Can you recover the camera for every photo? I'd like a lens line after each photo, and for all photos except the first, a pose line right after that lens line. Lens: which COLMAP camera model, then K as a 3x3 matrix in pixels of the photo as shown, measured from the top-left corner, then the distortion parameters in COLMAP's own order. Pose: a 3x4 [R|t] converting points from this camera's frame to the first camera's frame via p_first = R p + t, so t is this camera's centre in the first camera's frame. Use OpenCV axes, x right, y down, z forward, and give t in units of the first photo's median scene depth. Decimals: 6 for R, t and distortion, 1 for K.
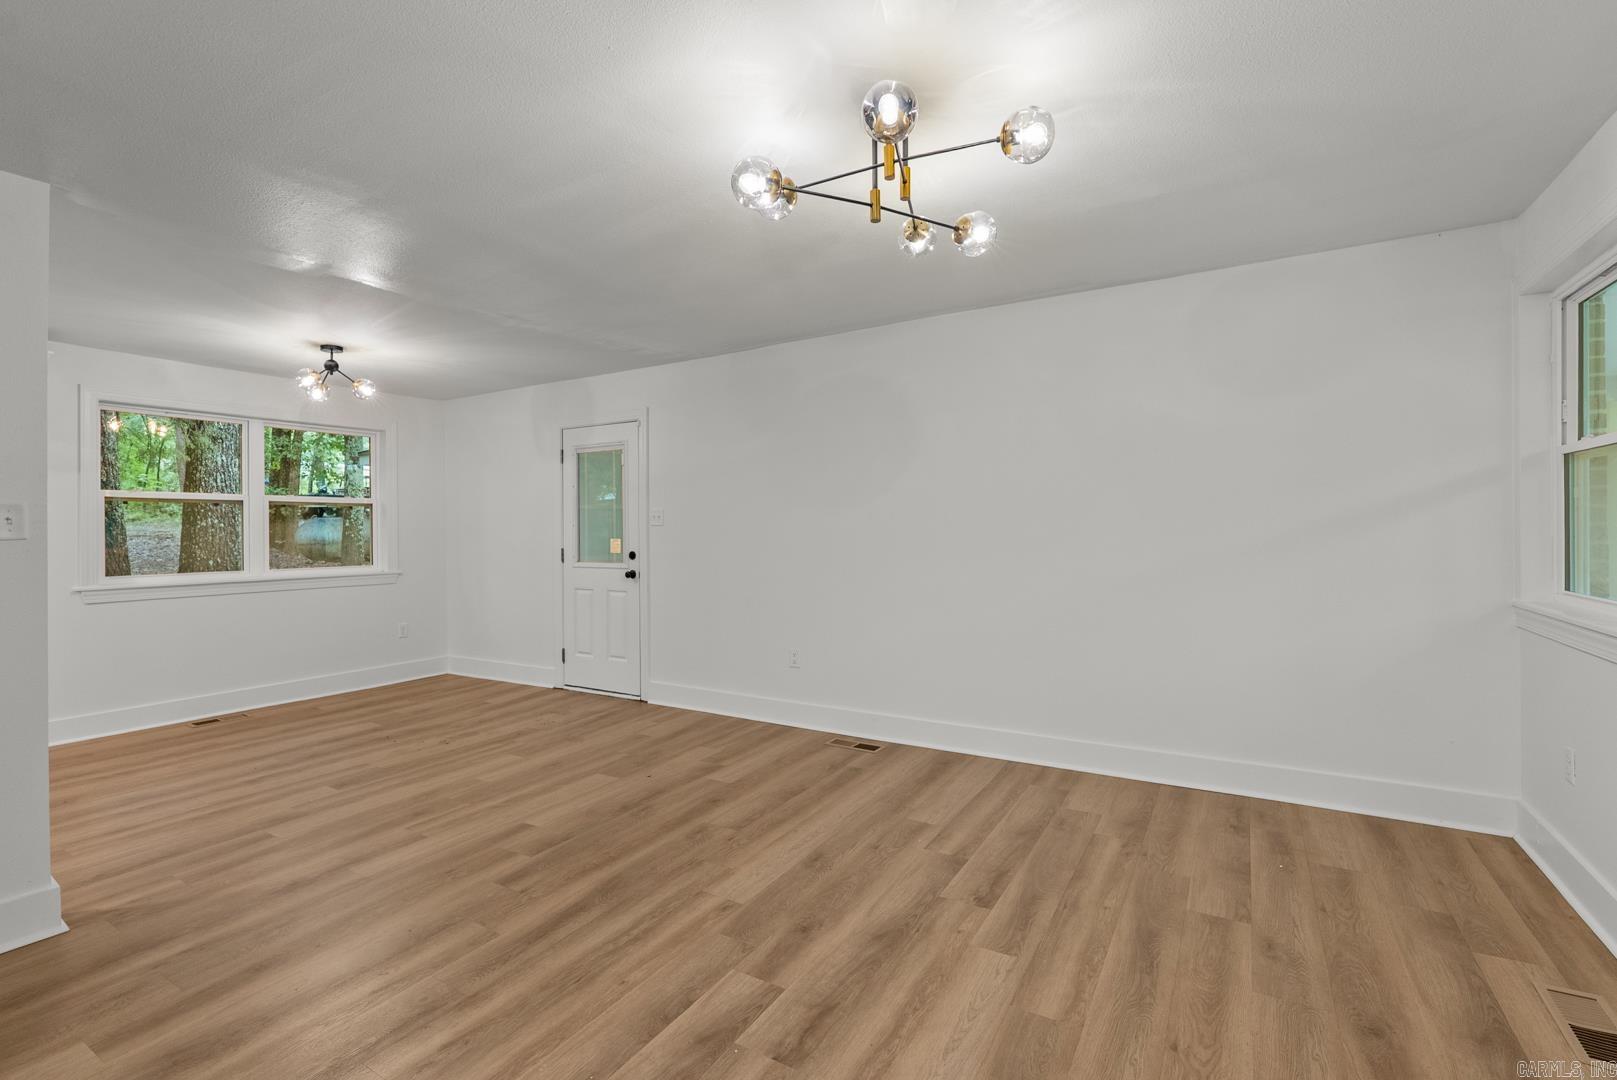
lens RADIAL K [[724.7, 0, 820.7], [0, 724.7, 534.3], [0, 0, 1]] dist [-0.010484, -0.001118]
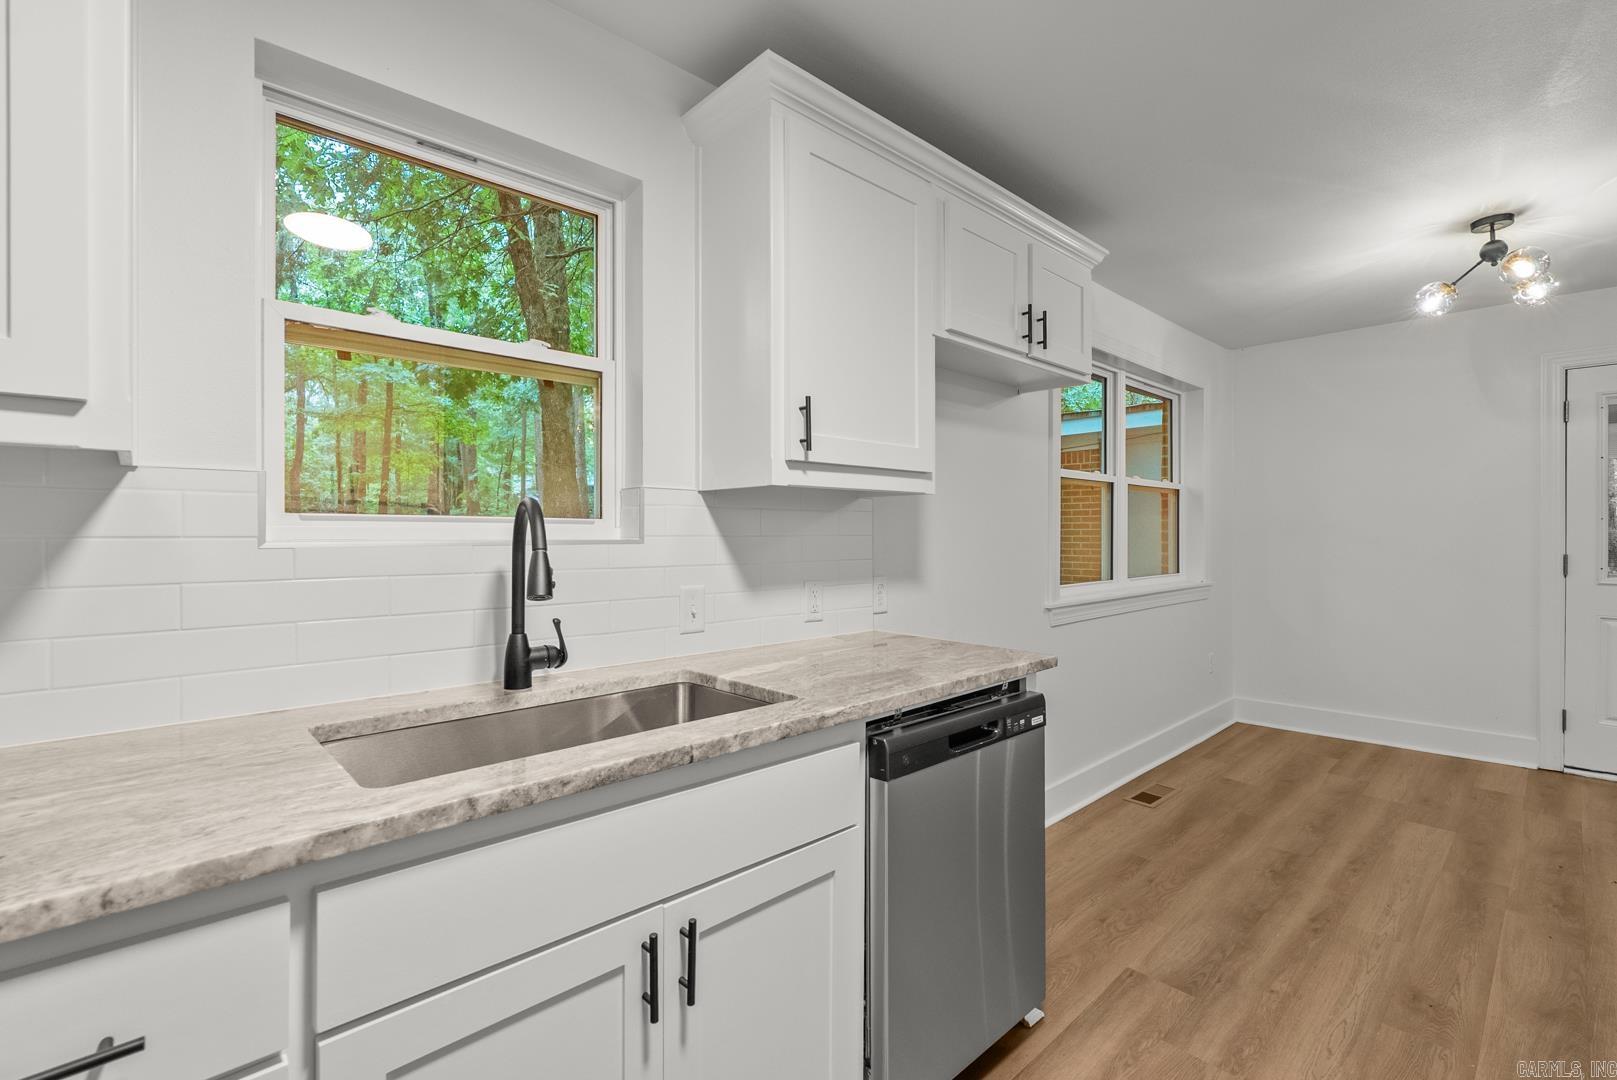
lens RADIAL K [[724.7, 0, 791.7], [0, 724.7, 530.3], [0, 0, 1]] dist [-0.010484, -0.001118]
pose [[0.954378, 0.003374, -0.298582, -0.816791], [-0.005637, 0.999962, -0.006717, 0.007691], [0.298548, 0.008094, 0.954360, 0.189277]]
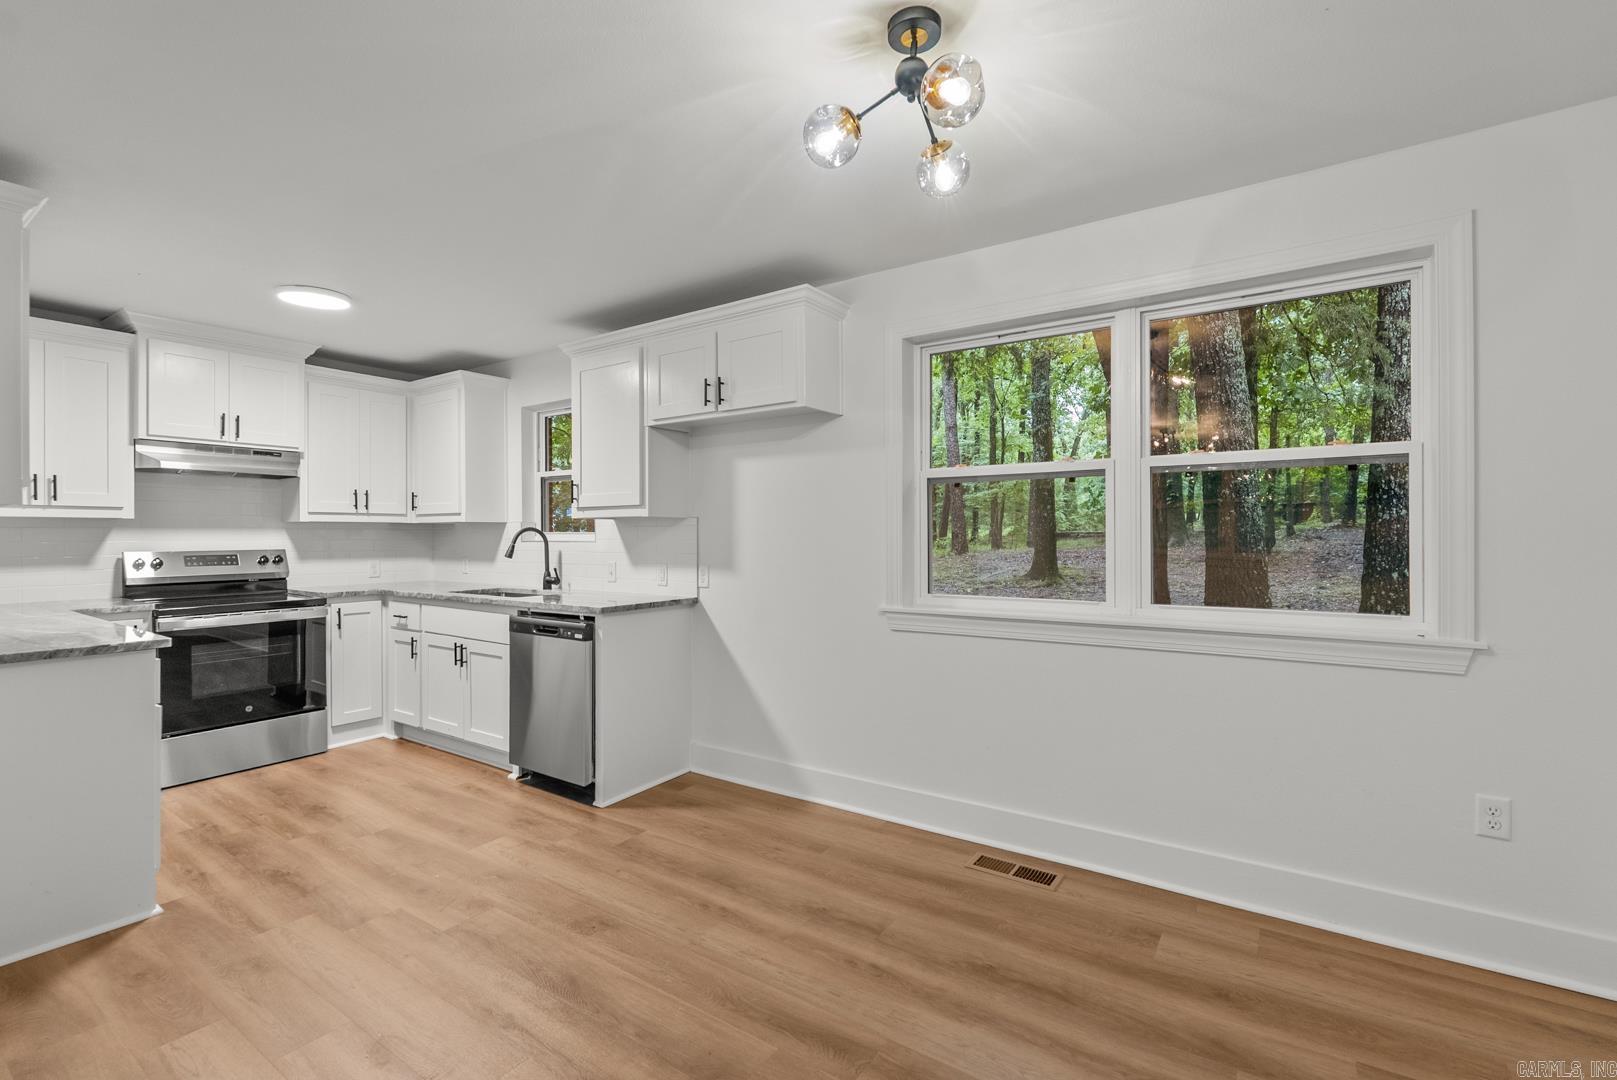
lens RADIAL K [[724.7, 0, 813.4], [0, 724.7, 539.3], [0, 0, 1]] dist [-0.010484, -0.001118]
pose [[-0.074739, 0.013393, -0.997113, -0.235953], [-0.003662, 0.999899, 0.013705, -0.001856], [0.997196, 0.004676, -0.074682, 0.749547]]
